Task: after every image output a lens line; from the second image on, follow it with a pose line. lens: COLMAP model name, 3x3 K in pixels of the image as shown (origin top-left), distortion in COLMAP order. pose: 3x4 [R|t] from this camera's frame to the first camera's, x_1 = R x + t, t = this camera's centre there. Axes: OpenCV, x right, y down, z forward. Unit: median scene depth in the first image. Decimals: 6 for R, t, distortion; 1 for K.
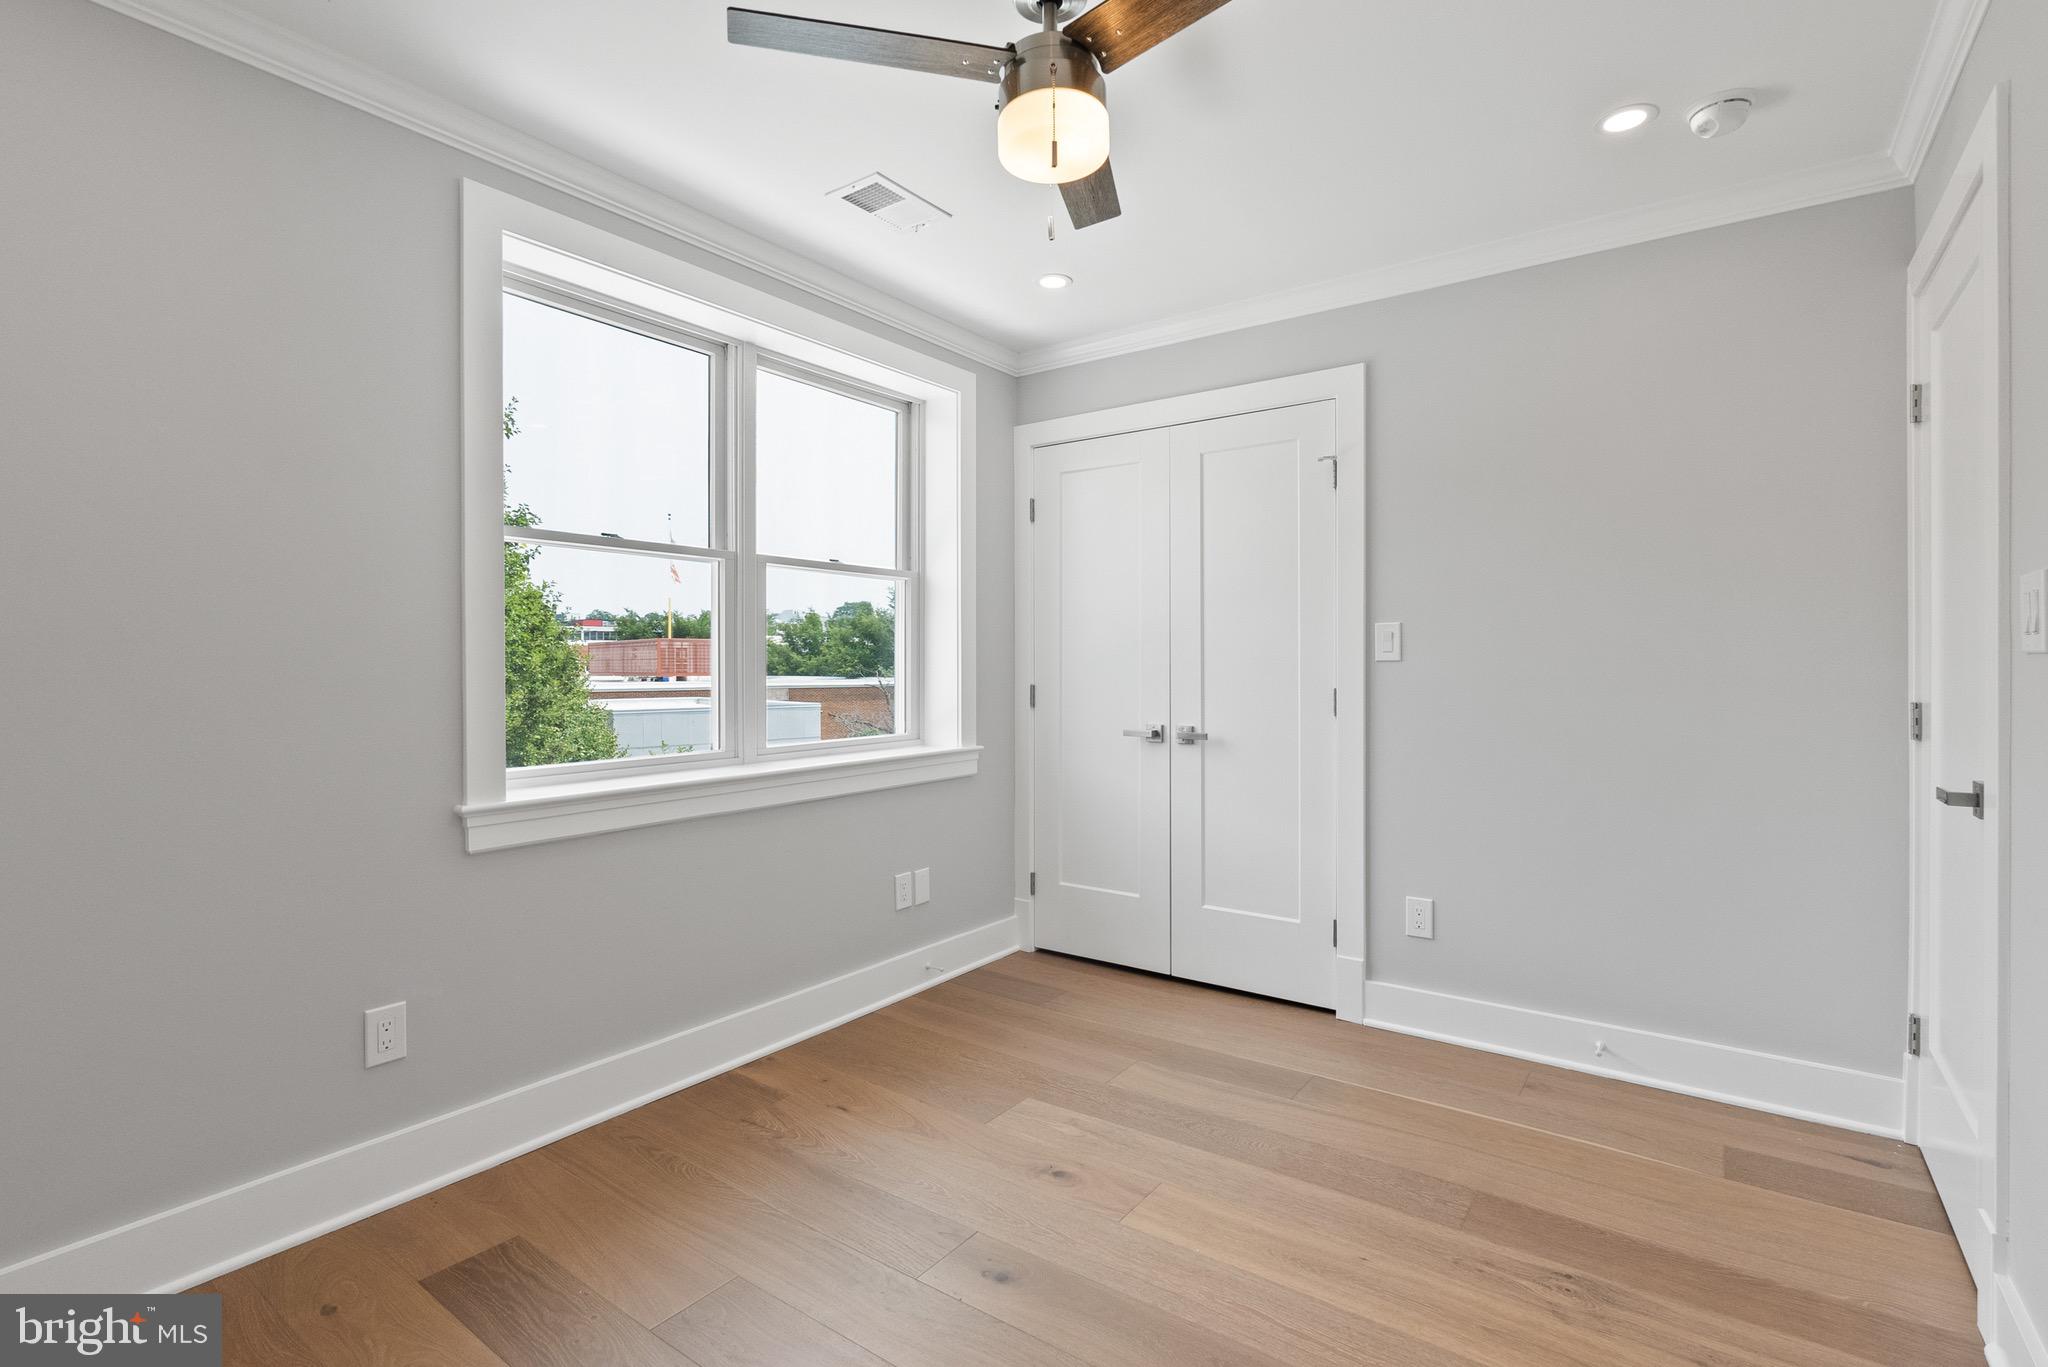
lens RADIAL K [[918.6, 0, 1024.0], [0, 918.6, 683.5], [0, 0, 1]] dist [-0.001760, -0.000259]
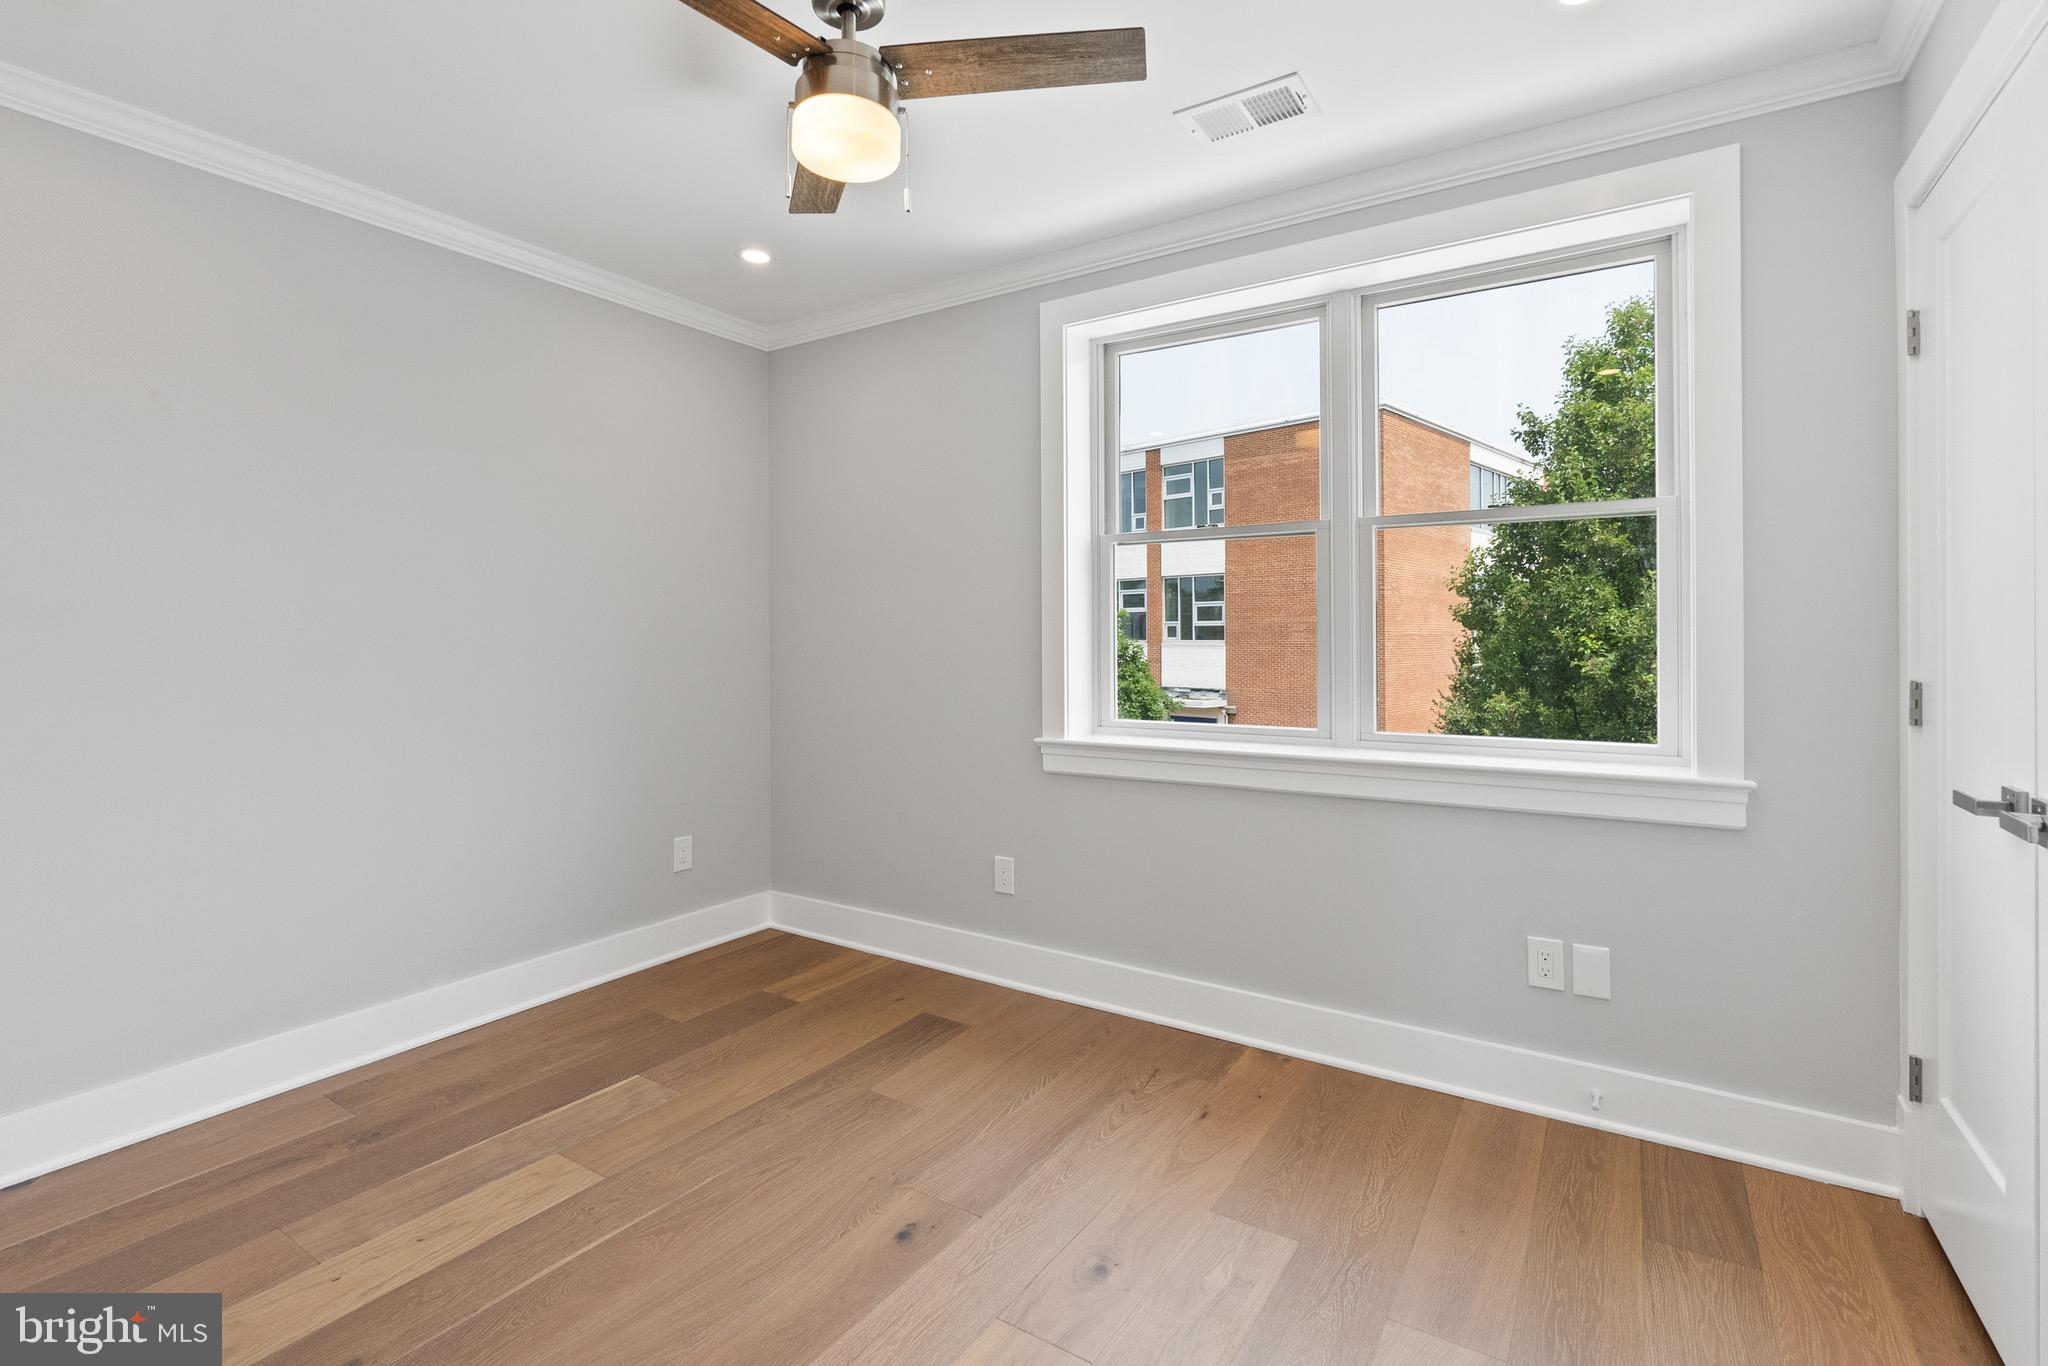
lens RADIAL K [[948.7, 0, 1049.6], [0, 948.7, 648.8], [0, 0, 1]] dist [-0.001197, -0.000259]
pose [[0.082512, 0.017119, -0.996443, 0.716231], [-0.014749, 0.999764, 0.015954, -0.025179], [0.996481, 0.013380, 0.082745, 0.727348]]
